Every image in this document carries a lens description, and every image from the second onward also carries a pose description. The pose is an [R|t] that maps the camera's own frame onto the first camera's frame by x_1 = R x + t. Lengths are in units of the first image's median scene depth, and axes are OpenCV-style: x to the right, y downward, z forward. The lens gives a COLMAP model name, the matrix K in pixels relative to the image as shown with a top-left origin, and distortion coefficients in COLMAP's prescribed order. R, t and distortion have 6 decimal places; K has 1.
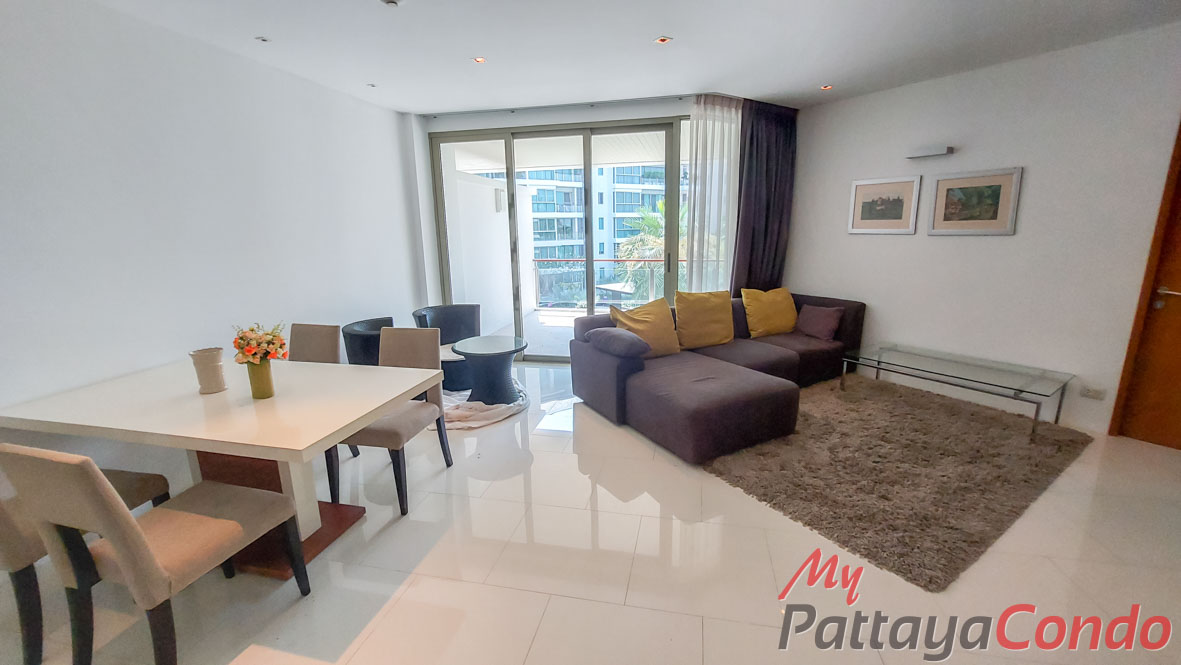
lens RADIAL K [[459.9, 0, 591.3], [0, 459.9, 328.2], [0, 0, 1]] dist [-0.002538, -0.000304]
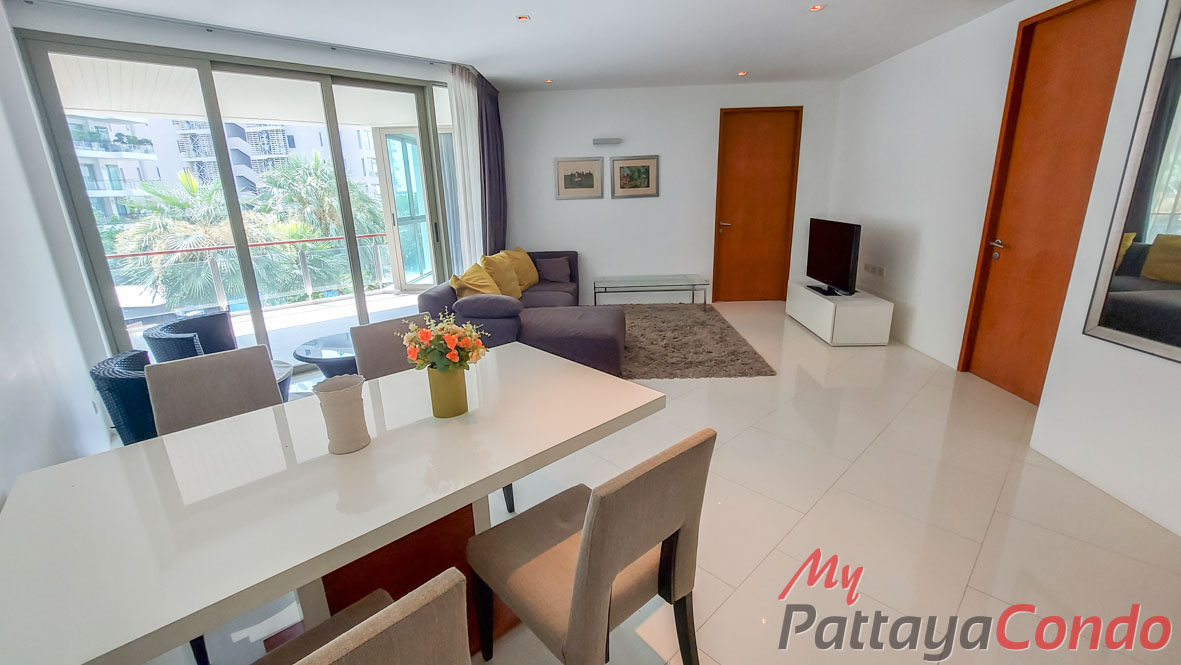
lens RADIAL K [[479.6, 0, 584.3], [0, 479.6, 329.6], [0, 0, 1]] dist [-0.002639, -0.000476]
pose [[0.578672, -0.227427, 0.783208, -0.577921], [0.195692, 0.970996, 0.137371, -0.024903], [-0.791734, 0.073775, 0.606394, 0.171126]]
